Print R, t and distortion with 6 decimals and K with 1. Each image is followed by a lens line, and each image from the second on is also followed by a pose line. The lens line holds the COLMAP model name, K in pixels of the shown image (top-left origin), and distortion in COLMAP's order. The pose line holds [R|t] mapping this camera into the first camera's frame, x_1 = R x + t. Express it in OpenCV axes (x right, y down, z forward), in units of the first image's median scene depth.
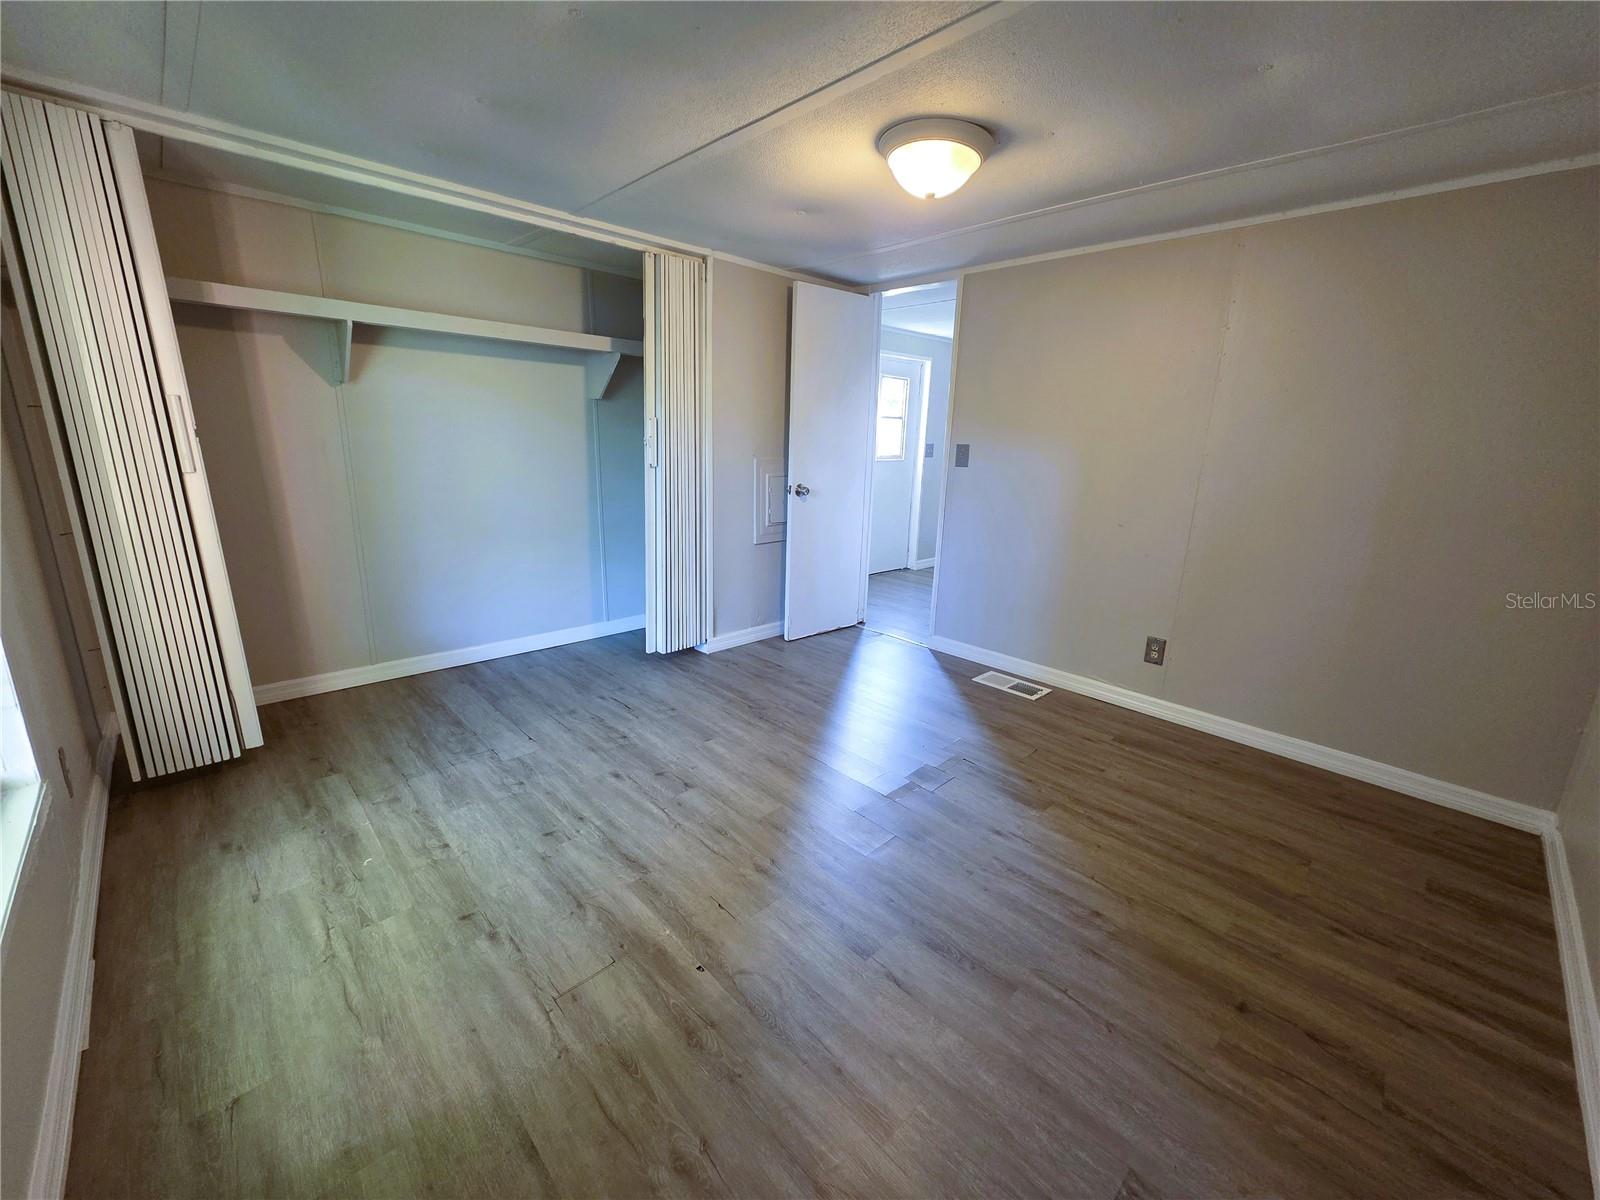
lens RADIAL K [[642.3, 0, 800.0], [0, 642.3, 600.0], [0, 0, 1]] dist [-0.001339, -0.000124]
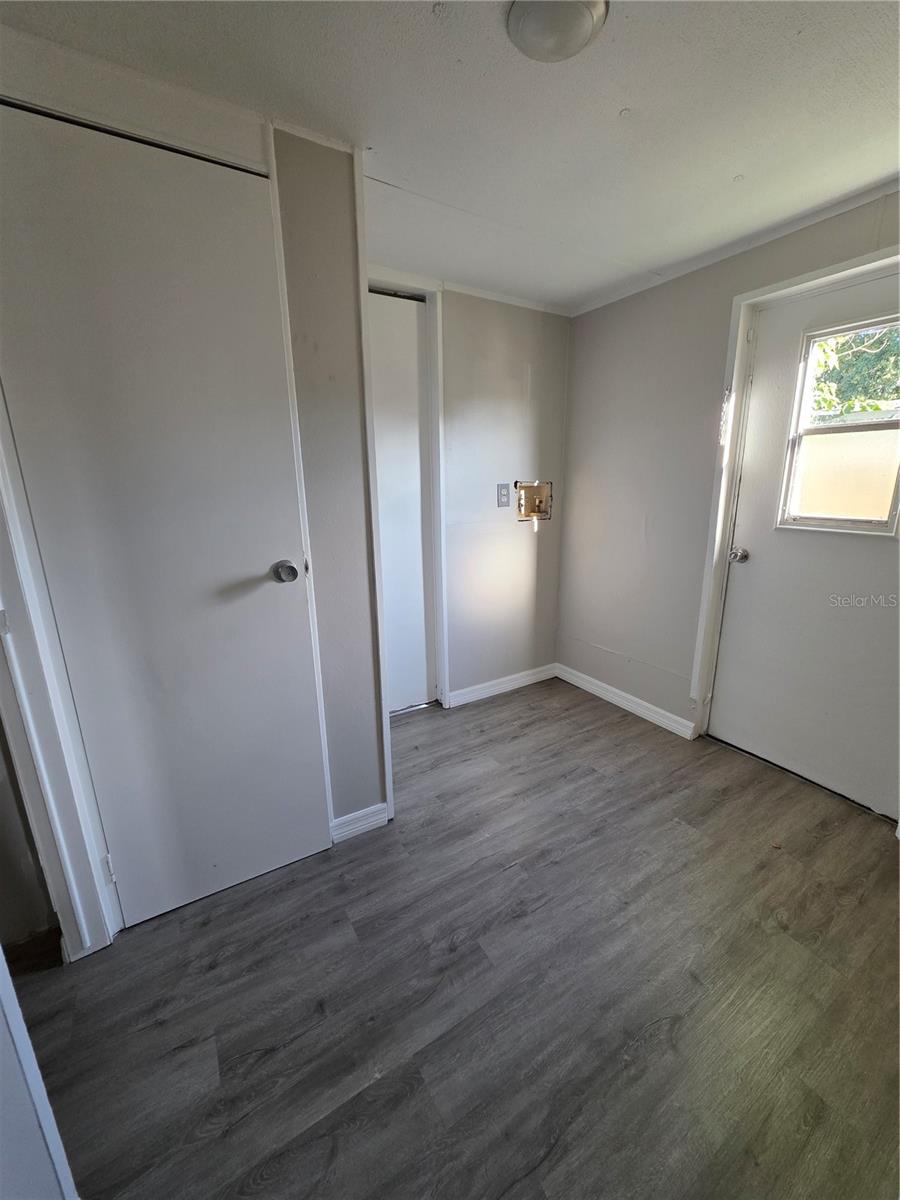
lens RADIAL K [[480.4, 0, 450.0], [0, 480.4, 600.0], [0, 0, 1]] dist [-0.001149, 0.000062]
pose [[-0.219305, 0.195464, -0.955876, 0.395433], [-0.231287, 0.941384, 0.245564, -0.379900], [0.947846, 0.274935, -0.161242, 1.625375]]
